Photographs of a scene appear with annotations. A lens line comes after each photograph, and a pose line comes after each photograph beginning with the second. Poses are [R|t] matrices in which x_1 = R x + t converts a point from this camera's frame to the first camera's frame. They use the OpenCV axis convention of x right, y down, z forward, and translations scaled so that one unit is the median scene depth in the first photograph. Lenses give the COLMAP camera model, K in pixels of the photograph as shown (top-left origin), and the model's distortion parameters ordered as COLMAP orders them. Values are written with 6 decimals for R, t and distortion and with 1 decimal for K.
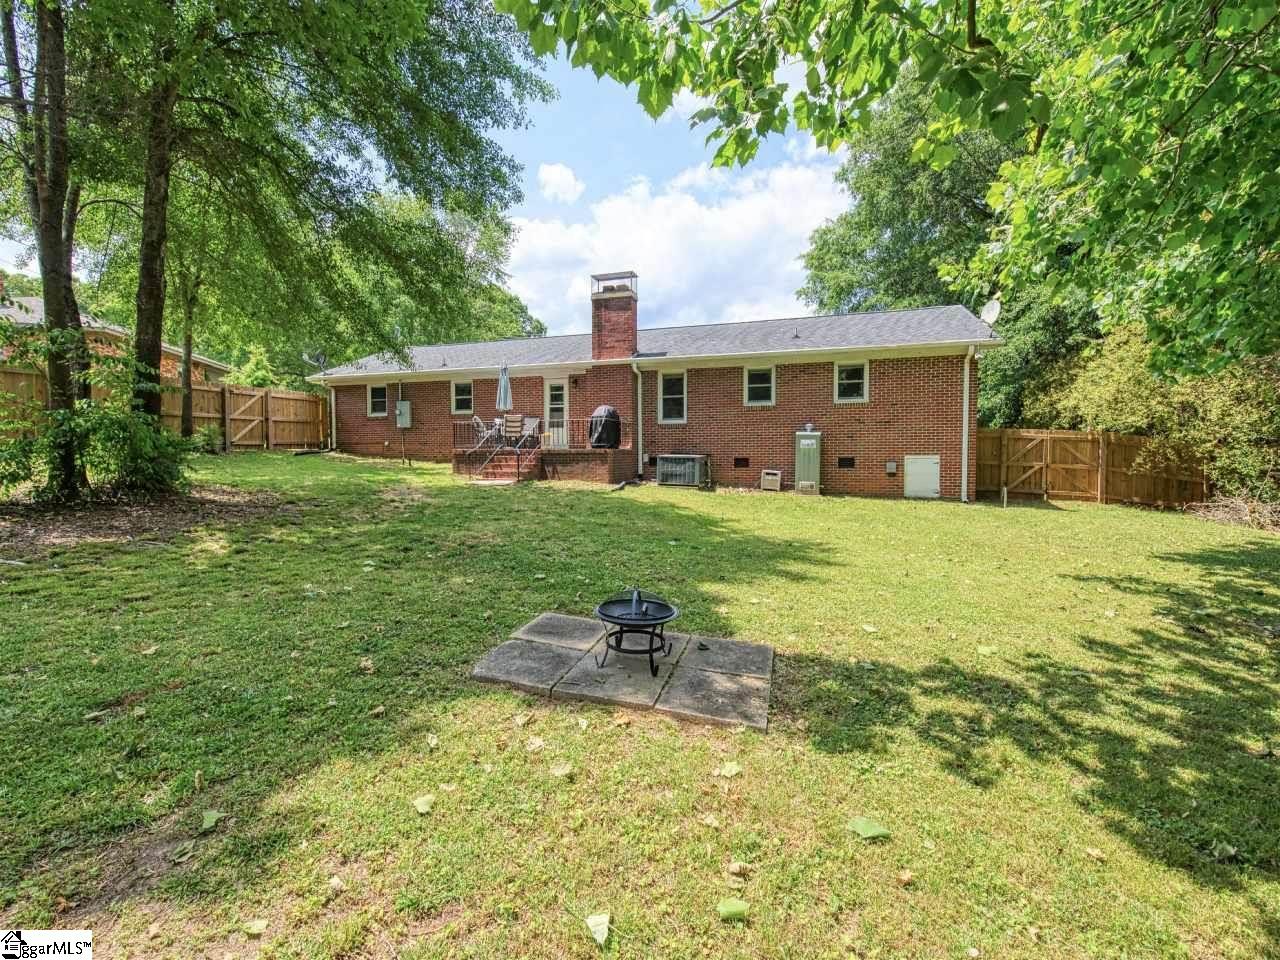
lens RADIAL K [[550.9, 0, 642.9], [0, 550.9, 475.6], [0, 0, 1]] dist [0.001946, -0.001827]
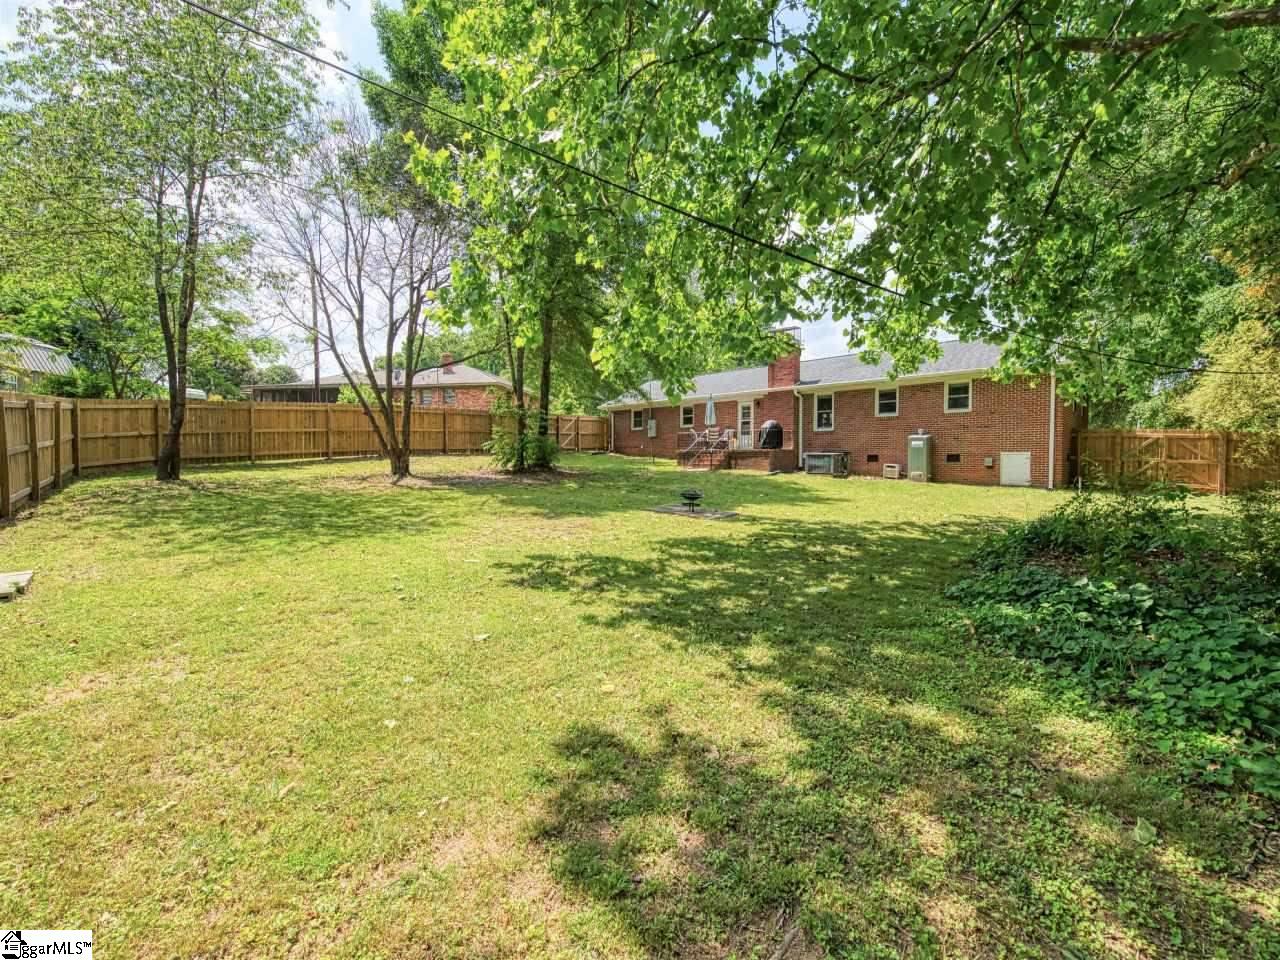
lens RADIAL K [[550.9, 0, 642.1], [0, 550.9, 479.5], [0, 0, 1]] dist [0.001946, -0.001827]
pose [[0.897864, 0.015963, -0.439982, 0.255964], [-0.015793, 0.999867, 0.004049, 0.030767], [0.439989, 0.003313, 0.897997, -0.457591]]
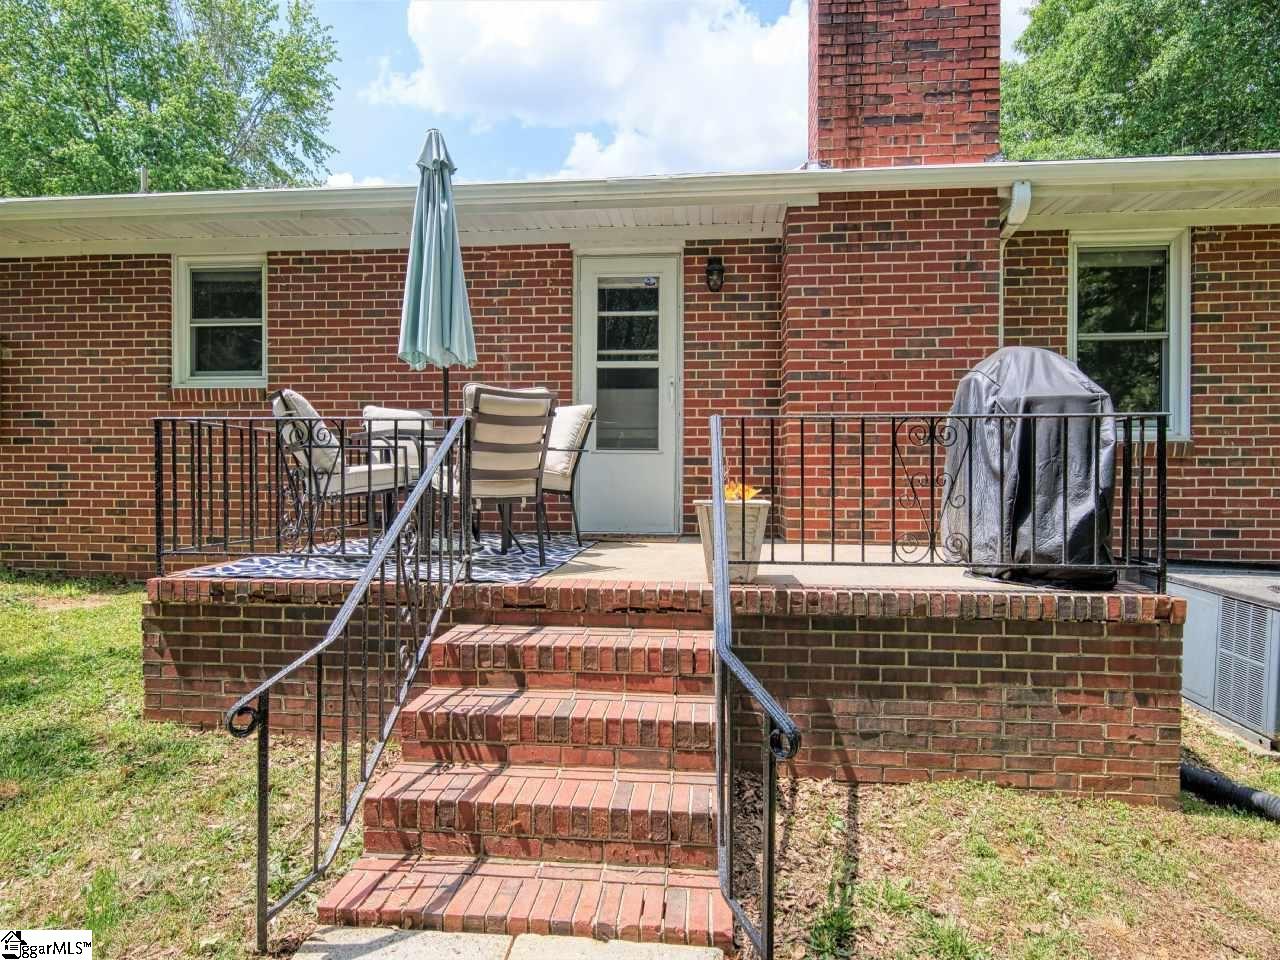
lens RADIAL K [[701.6, 0, 639.6], [0, 701.6, 483.2], [0, 0, 1]] dist [-0.004267, -0.000890]
pose [[0.977857, 0.001726, 0.209265, -0.231726], [0.002989, 0.999749, -0.022213, -0.068308], [-0.209251, 0.022347, 0.977607, 0.724355]]
